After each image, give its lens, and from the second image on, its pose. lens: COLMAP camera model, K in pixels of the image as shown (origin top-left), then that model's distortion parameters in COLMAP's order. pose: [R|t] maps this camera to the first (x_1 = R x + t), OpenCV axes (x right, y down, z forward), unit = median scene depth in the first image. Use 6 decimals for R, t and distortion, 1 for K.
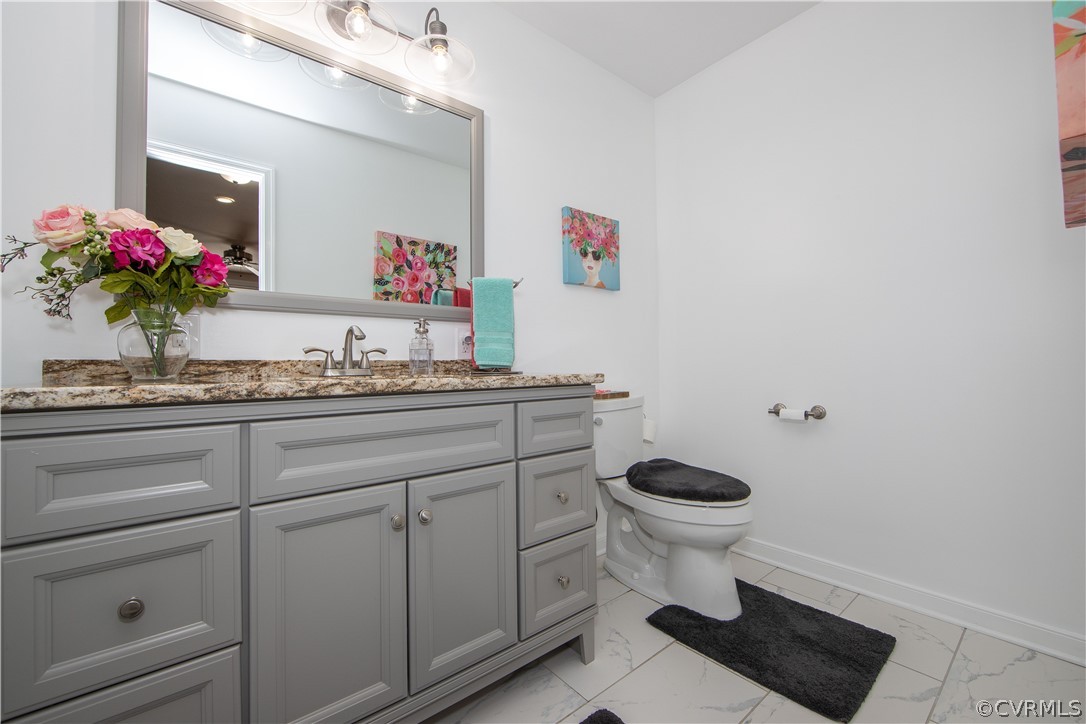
lens RADIAL K [[429.7, 0, 538.6], [0, 429.7, 360.7], [0, 0, 1]] dist [-0.009013, 0.000255]
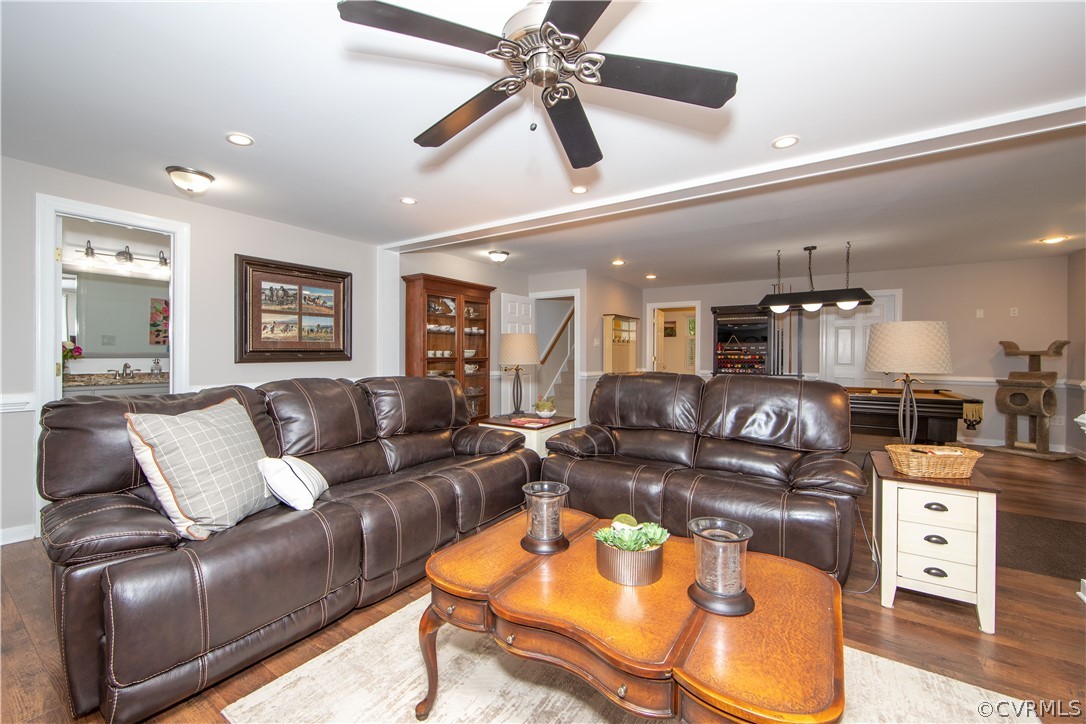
lens RADIAL K [[429.7, 0, 538.6], [0, 429.7, 360.7], [0, 0, 1]] dist [-0.009013, 0.000255]
pose [[0.952017, 0.009275, 0.305904, 1.515274], [-0.016211, 0.999666, 0.020143, -0.208428], [-0.305615, -0.024135, 0.951849, -2.957340]]
